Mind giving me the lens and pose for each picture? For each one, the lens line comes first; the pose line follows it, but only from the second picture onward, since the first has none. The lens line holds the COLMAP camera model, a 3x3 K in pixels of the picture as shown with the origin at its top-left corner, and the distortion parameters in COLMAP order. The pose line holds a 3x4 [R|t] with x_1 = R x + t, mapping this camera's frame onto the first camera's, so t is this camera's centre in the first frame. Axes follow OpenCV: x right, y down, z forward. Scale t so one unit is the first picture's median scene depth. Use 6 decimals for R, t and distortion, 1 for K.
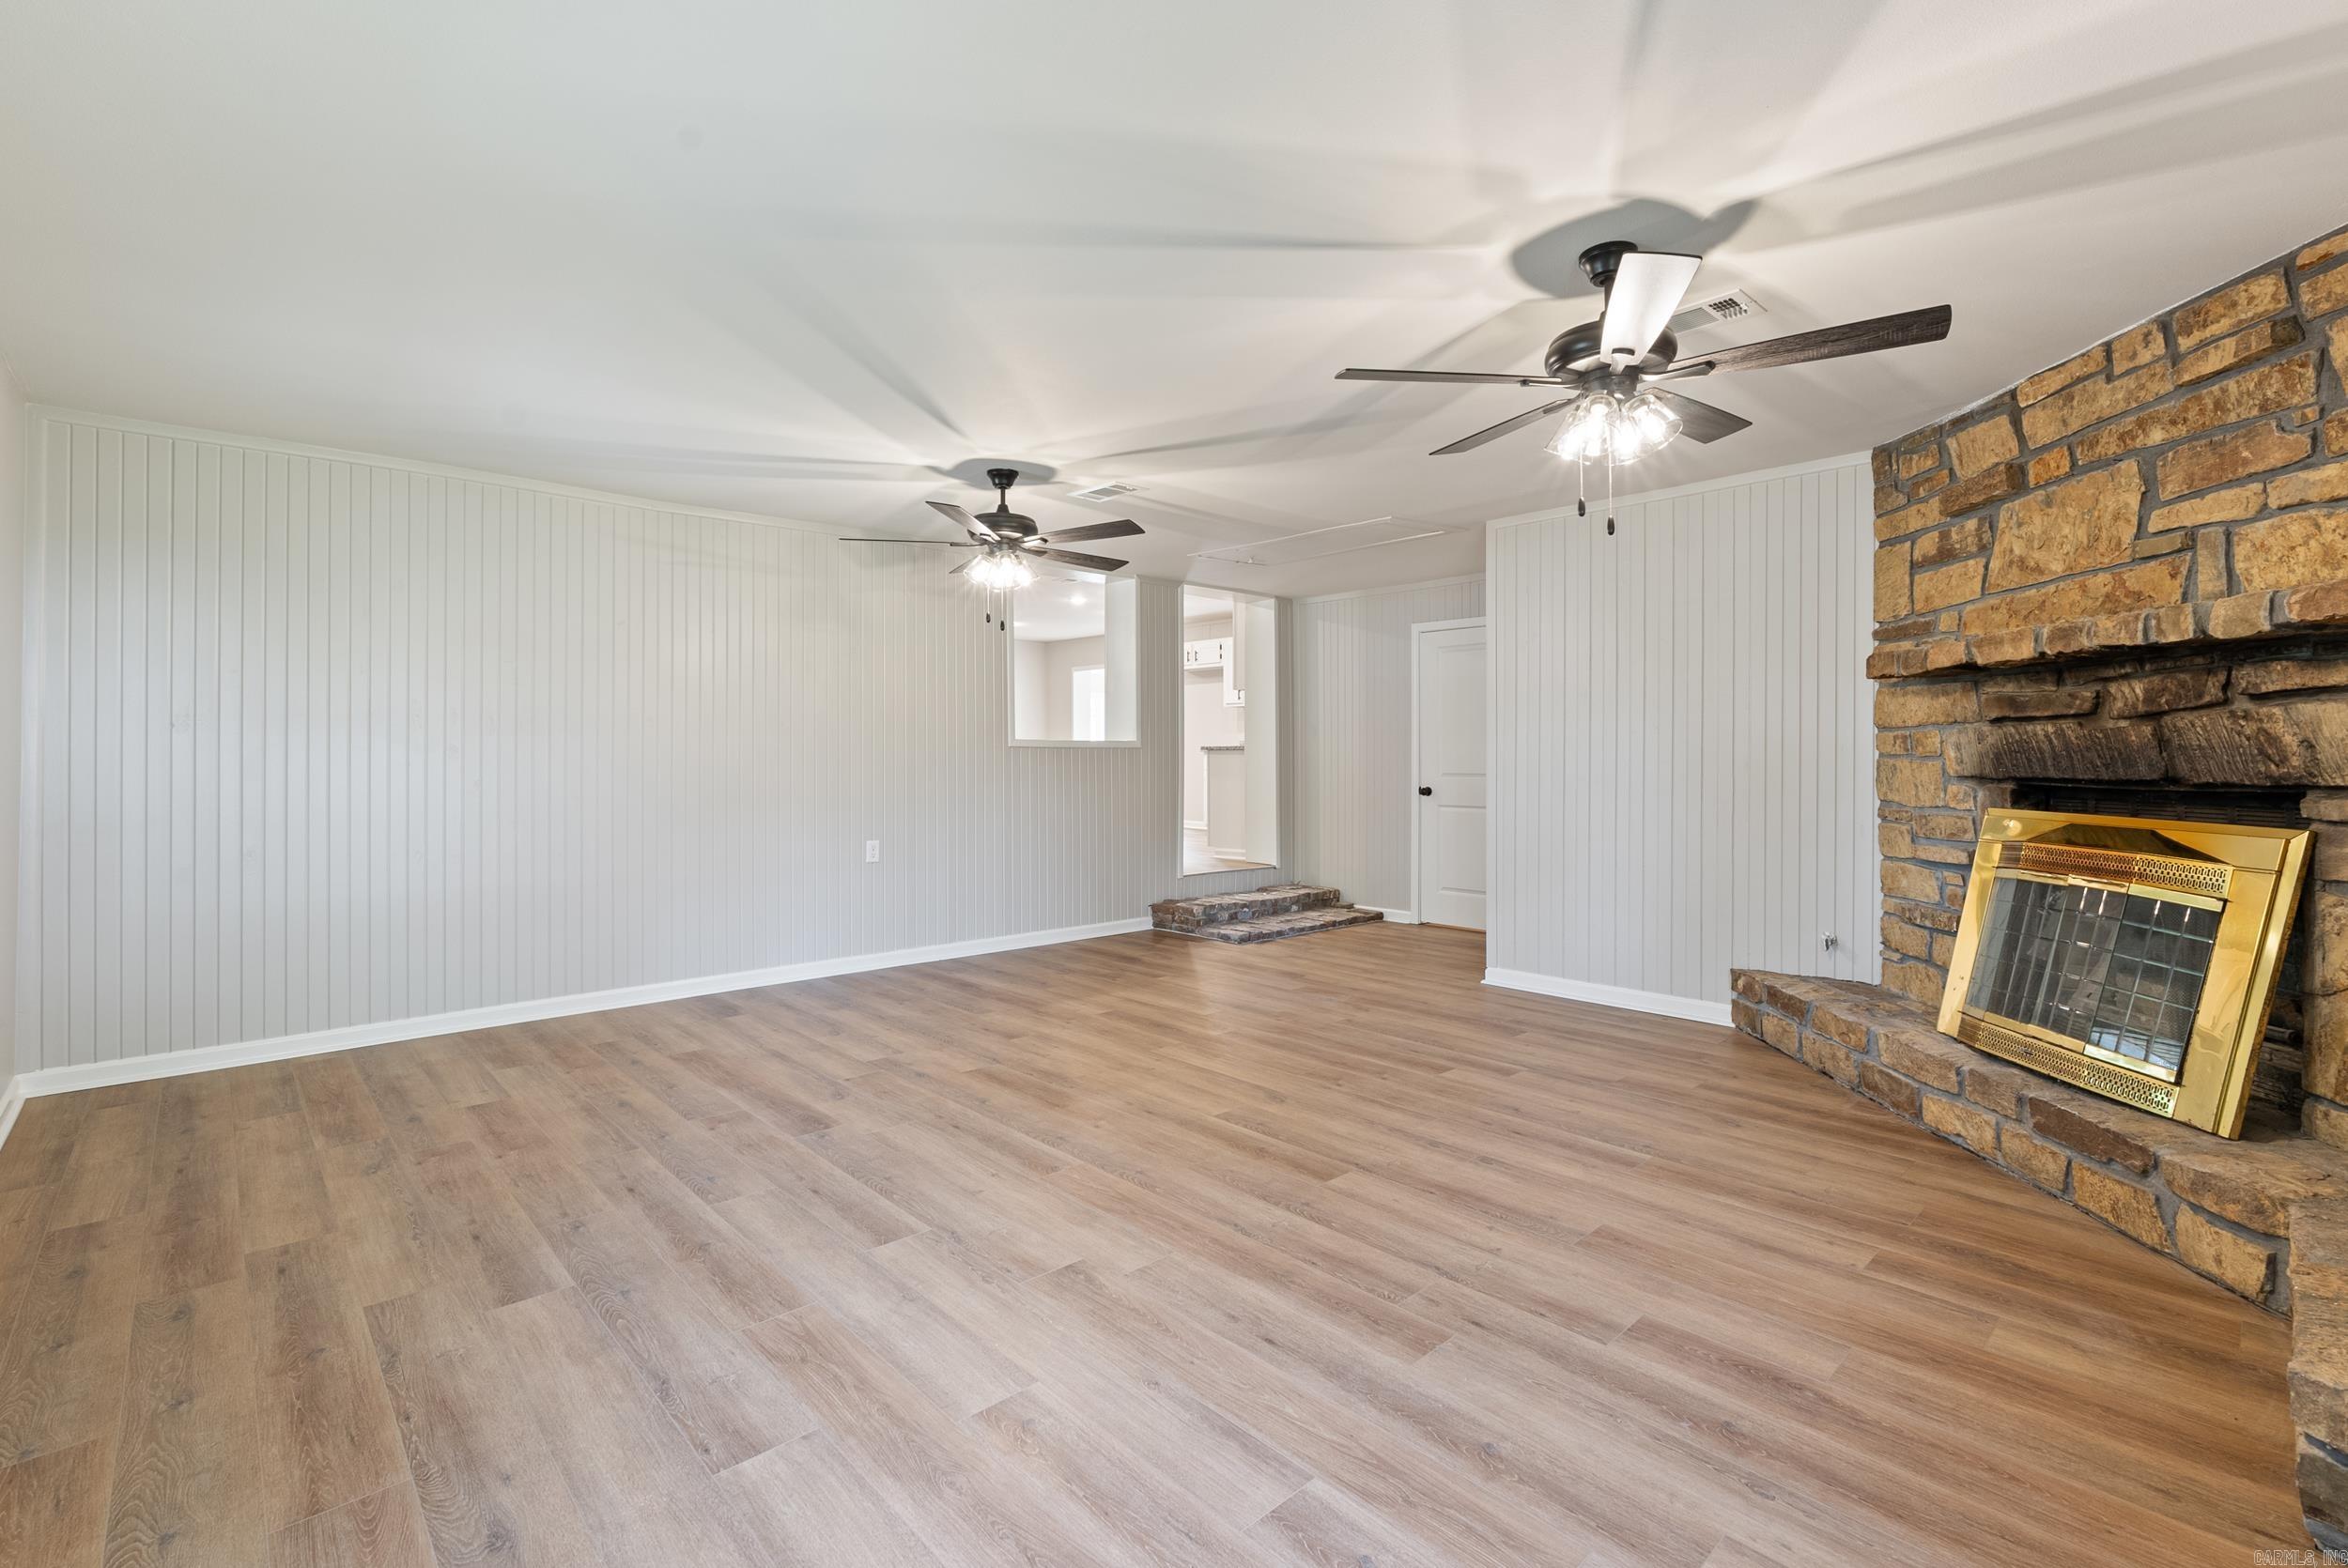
lens RADIAL K [[1047.0, 0, 1174.9], [0, 1047.0, 768.8], [0, 0, 1]] dist [-0.002981, 0.000094]
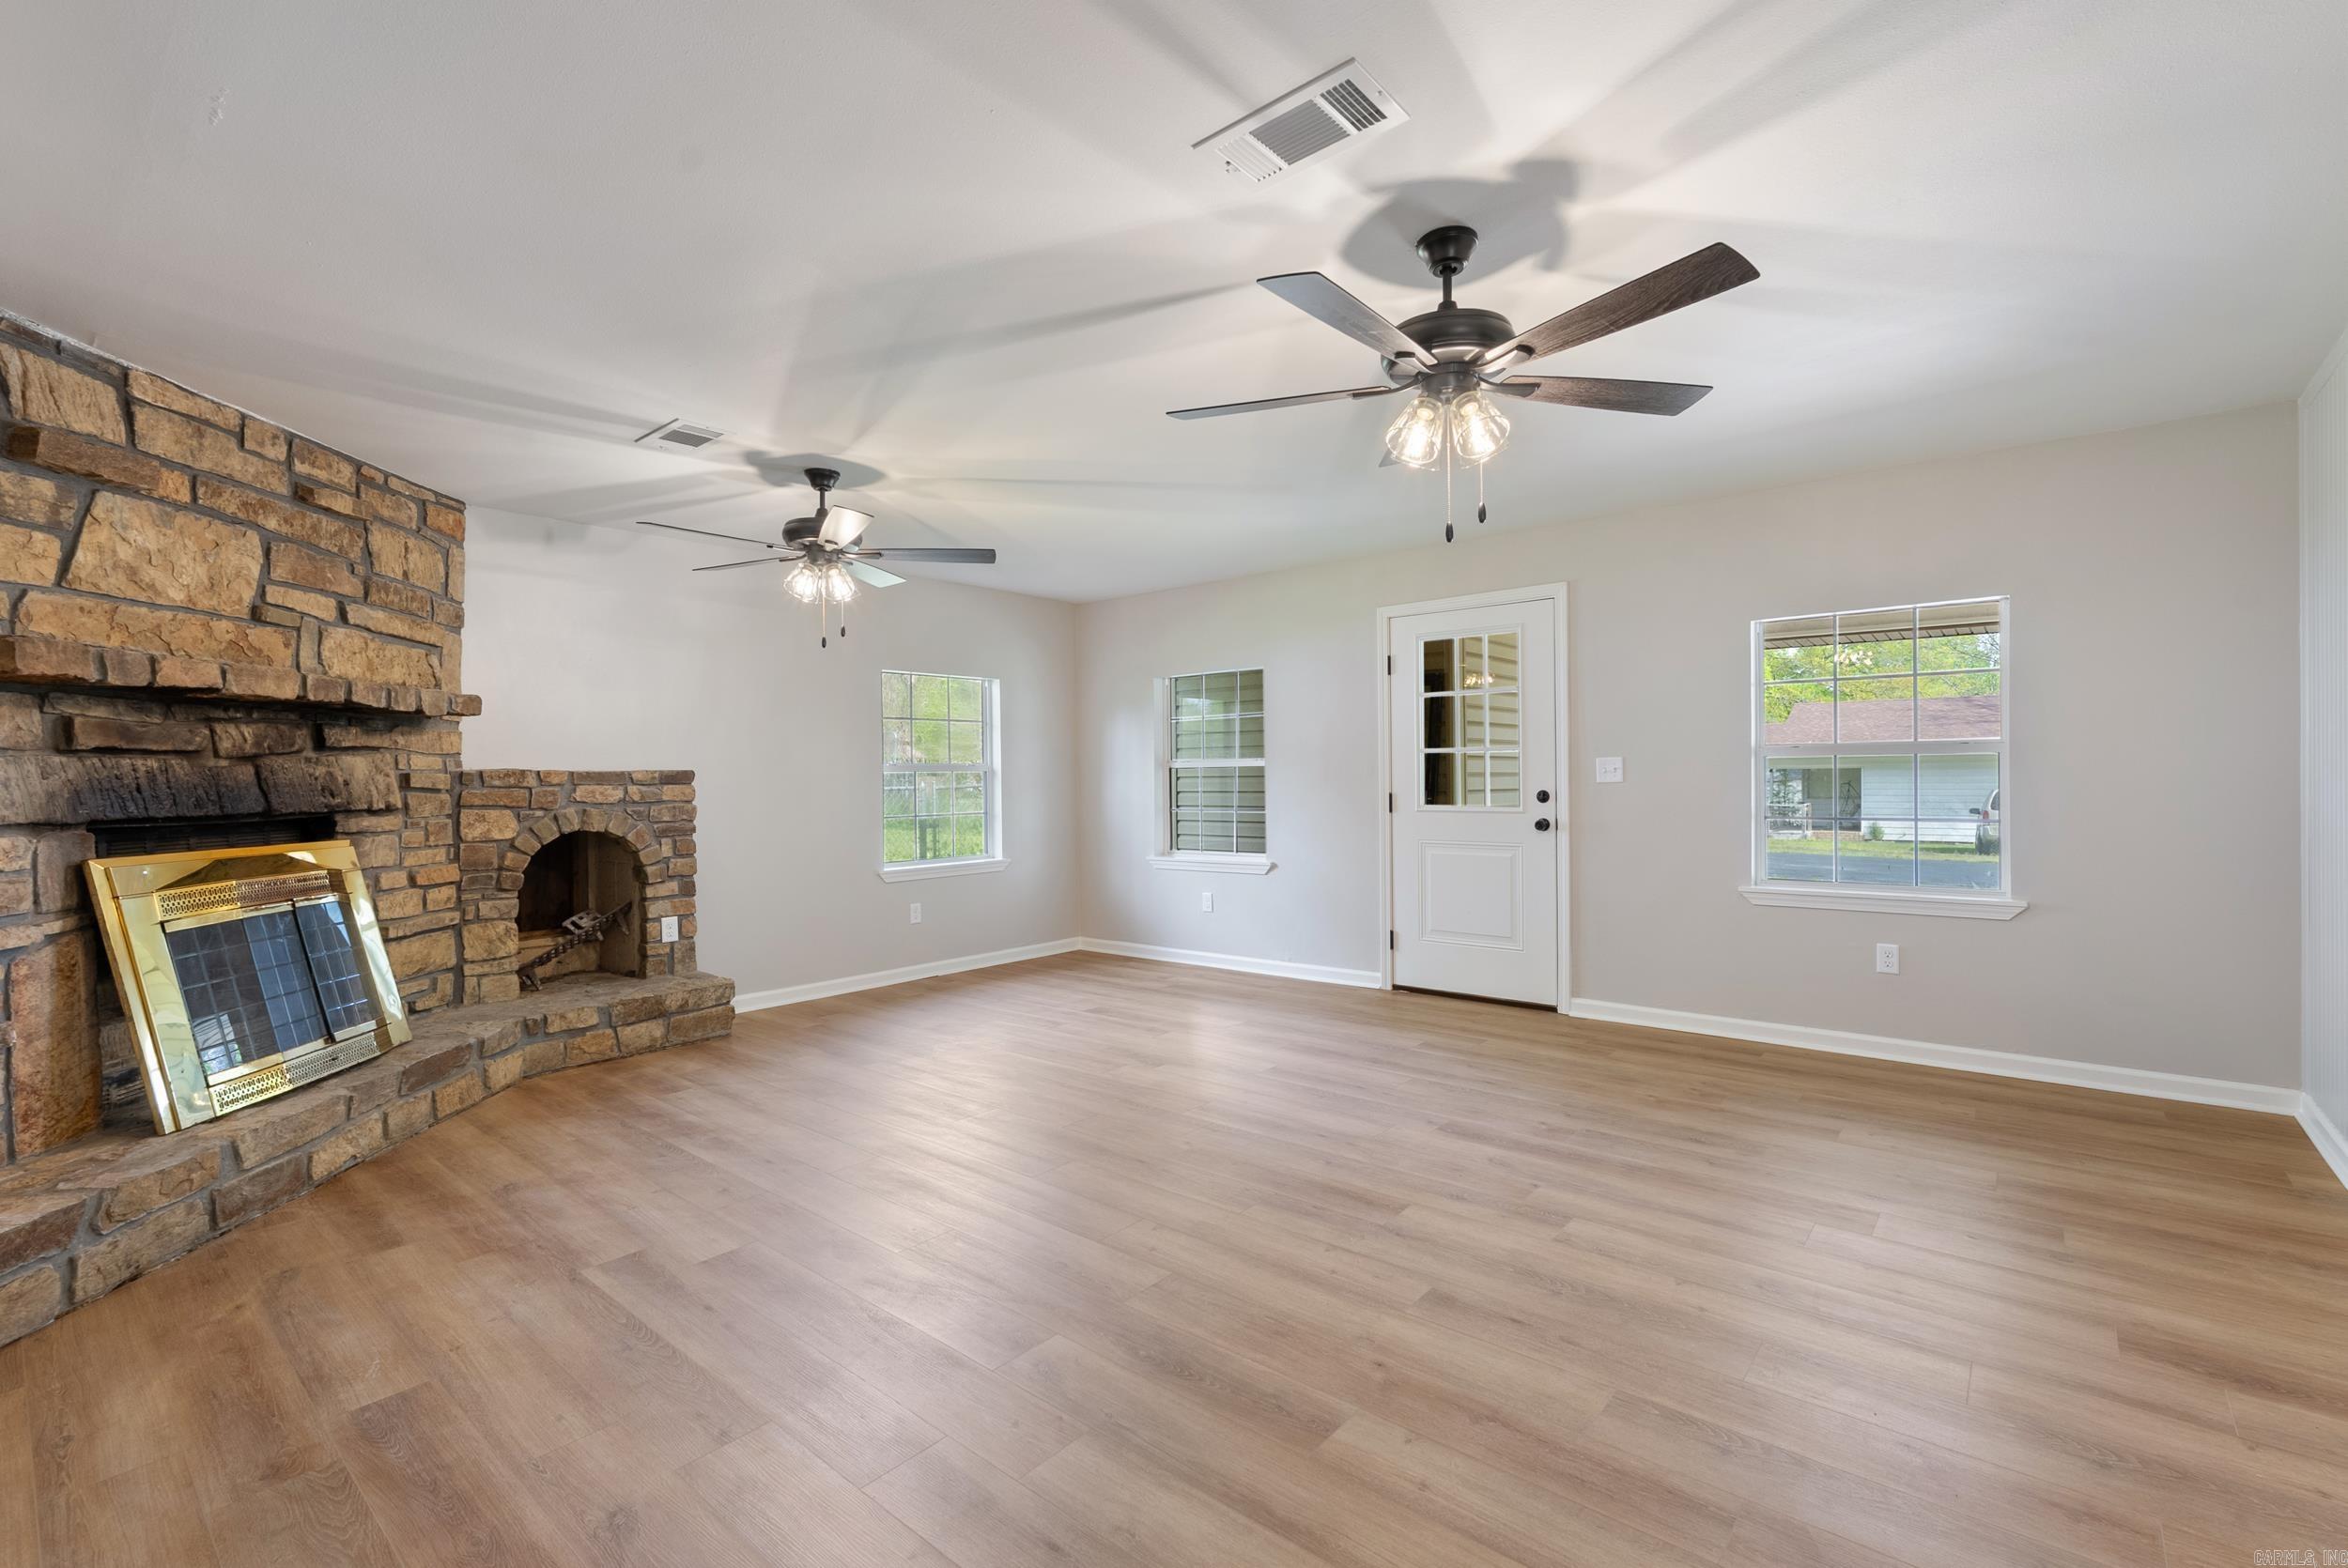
lens RADIAL K [[1047.0, 0, 1174.9], [0, 1047.0, 768.8], [0, 0, 1]] dist [-0.002981, 0.000094]
pose [[-0.993799, 0.012370, -0.110500, 0.049919], [0.012103, 0.999922, 0.003087, -0.028829], [0.110530, 0.001731, -0.993871, 2.205790]]
